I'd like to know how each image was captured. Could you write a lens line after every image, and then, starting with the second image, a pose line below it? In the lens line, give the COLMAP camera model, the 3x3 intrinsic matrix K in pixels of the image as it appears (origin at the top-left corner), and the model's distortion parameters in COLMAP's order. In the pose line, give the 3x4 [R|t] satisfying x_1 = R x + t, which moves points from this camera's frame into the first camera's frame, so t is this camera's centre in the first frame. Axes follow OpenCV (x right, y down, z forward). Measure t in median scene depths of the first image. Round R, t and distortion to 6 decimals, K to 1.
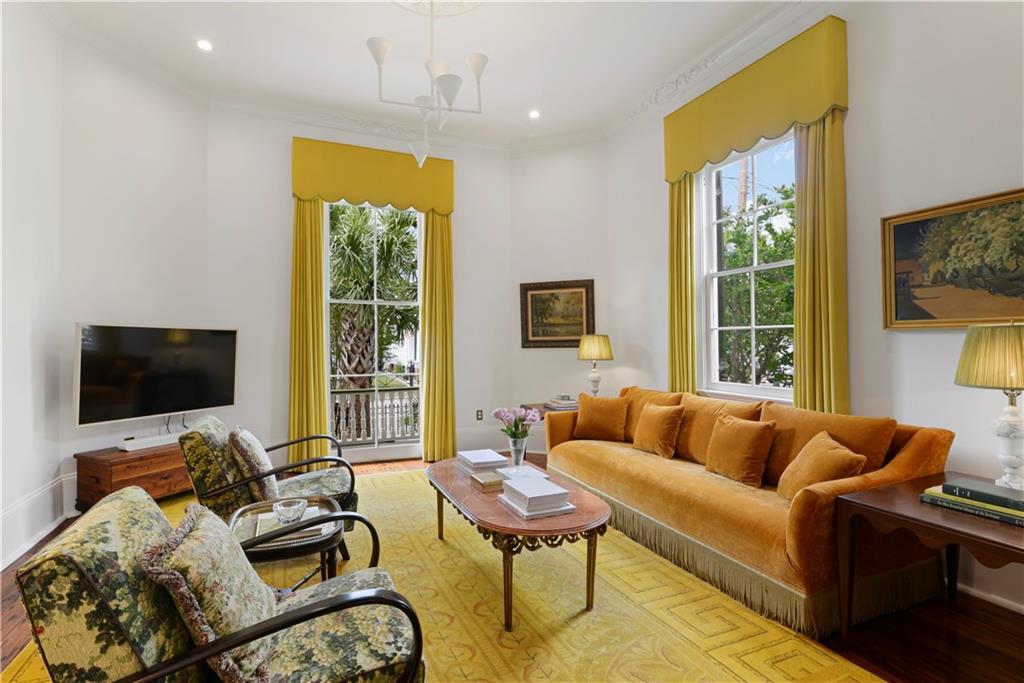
lens RADIAL K [[477.2, 0, 509.9], [0, 477.2, 338.8], [0, 0, 1]] dist [-0.002790, -0.000451]
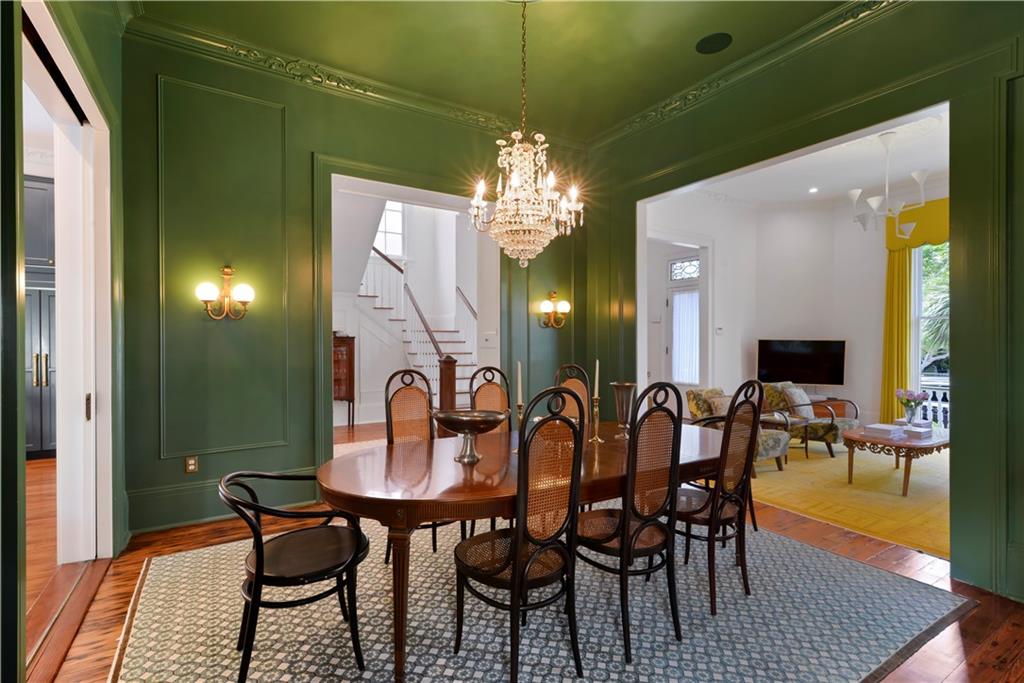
lens RADIAL K [[477.2, 0, 509.9], [0, 477.2, 338.8], [0, 0, 1]] dist [-0.002790, -0.000451]
pose [[0.152526, 0.003275, -0.988294, 1.576522], [0.010435, 0.999933, 0.004924, -0.071928], [0.988244, -0.011064, 0.152482, -0.718657]]
